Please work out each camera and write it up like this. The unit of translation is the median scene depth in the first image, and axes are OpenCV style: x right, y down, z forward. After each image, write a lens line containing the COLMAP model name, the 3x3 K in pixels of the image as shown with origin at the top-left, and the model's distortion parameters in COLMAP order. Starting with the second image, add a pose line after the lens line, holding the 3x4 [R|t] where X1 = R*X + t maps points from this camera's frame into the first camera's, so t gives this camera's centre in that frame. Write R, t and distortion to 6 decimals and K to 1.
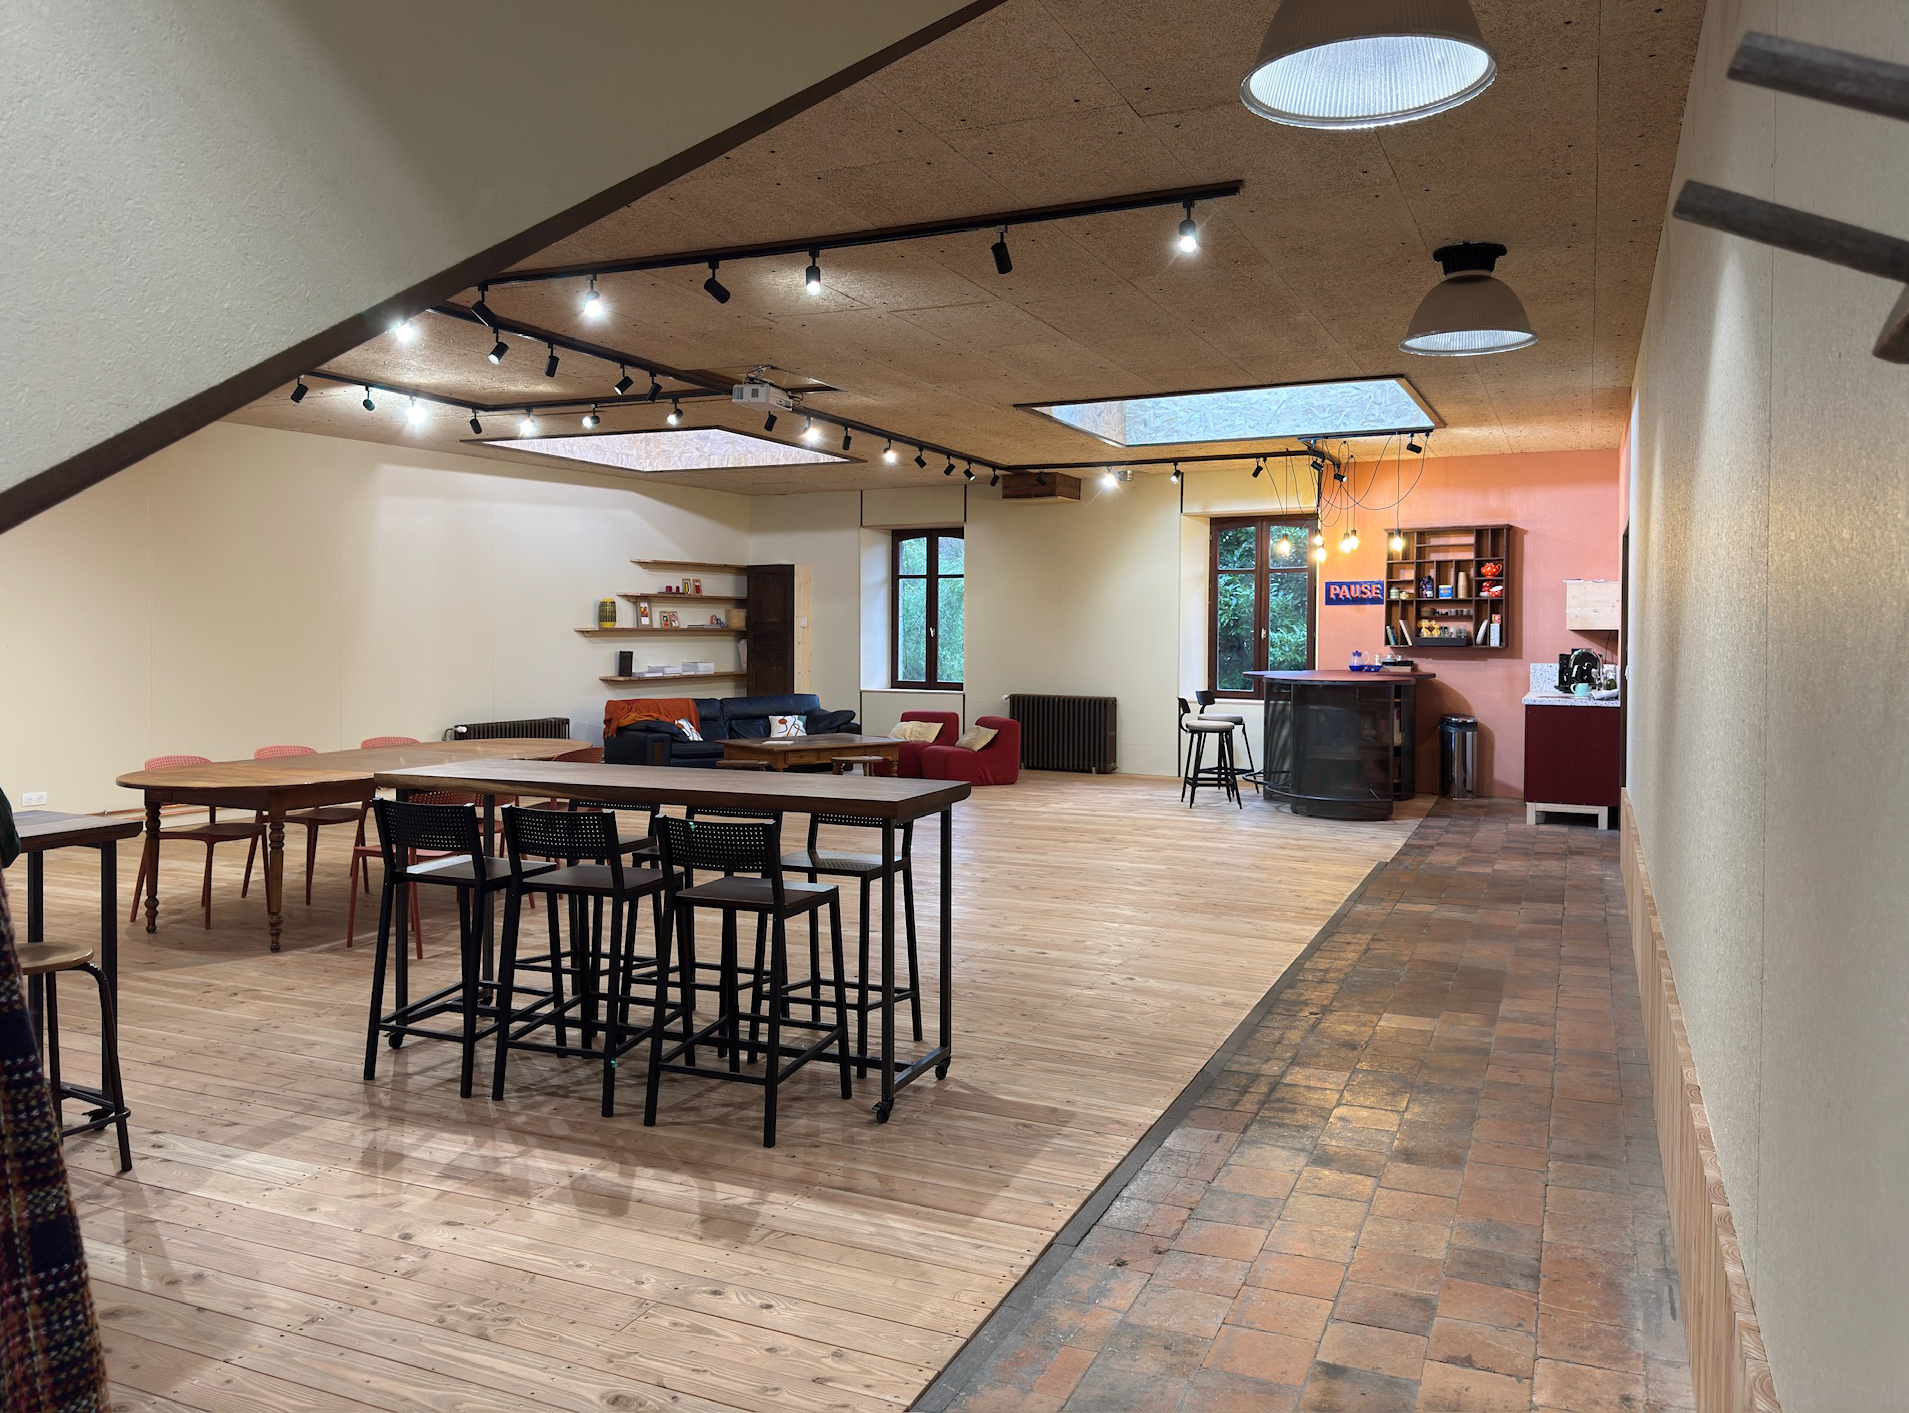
lens RADIAL K [[1334.5, 0, 950.7], [0, 1334.5, 702.9], [0, 0, 1]] dist [0.025292, -0.002348]
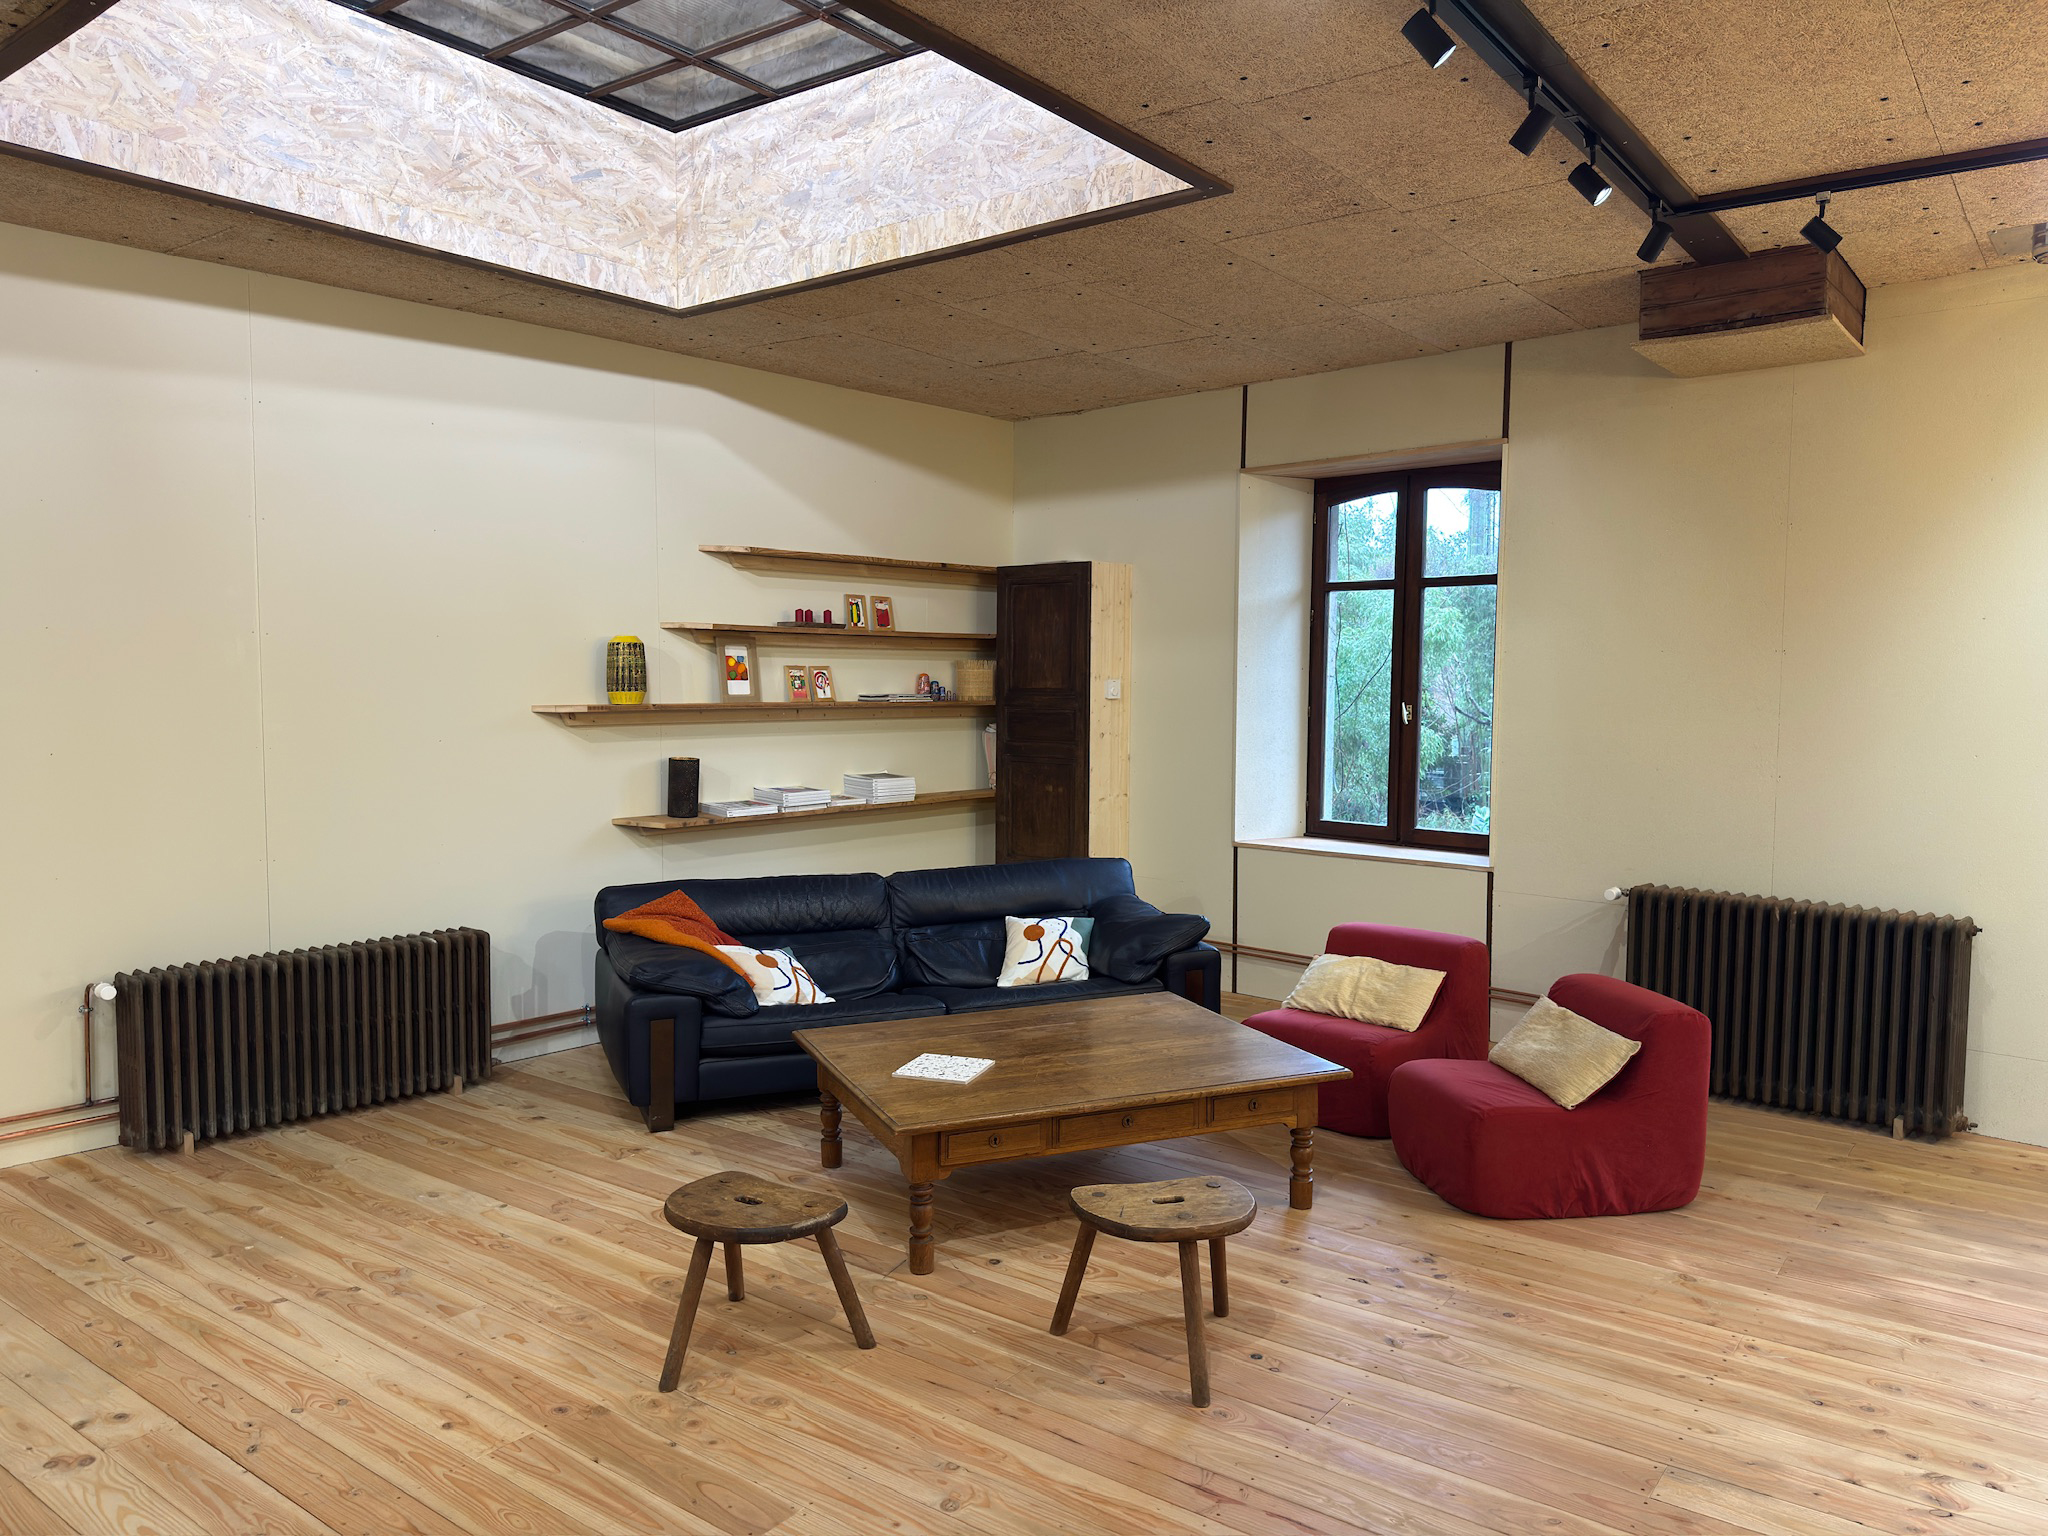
lens RADIAL K [[1431.7, 0, 1022.8], [0, 1431.7, 772.2], [0, 0, 1]] dist [0.025292, -0.002348]
pose [[0.969887, 0.018365, -0.242863, -0.021833], [-0.016563, 0.999818, 0.009462, -0.038288], [0.242992, -0.005154, 0.970015, 0.546597]]
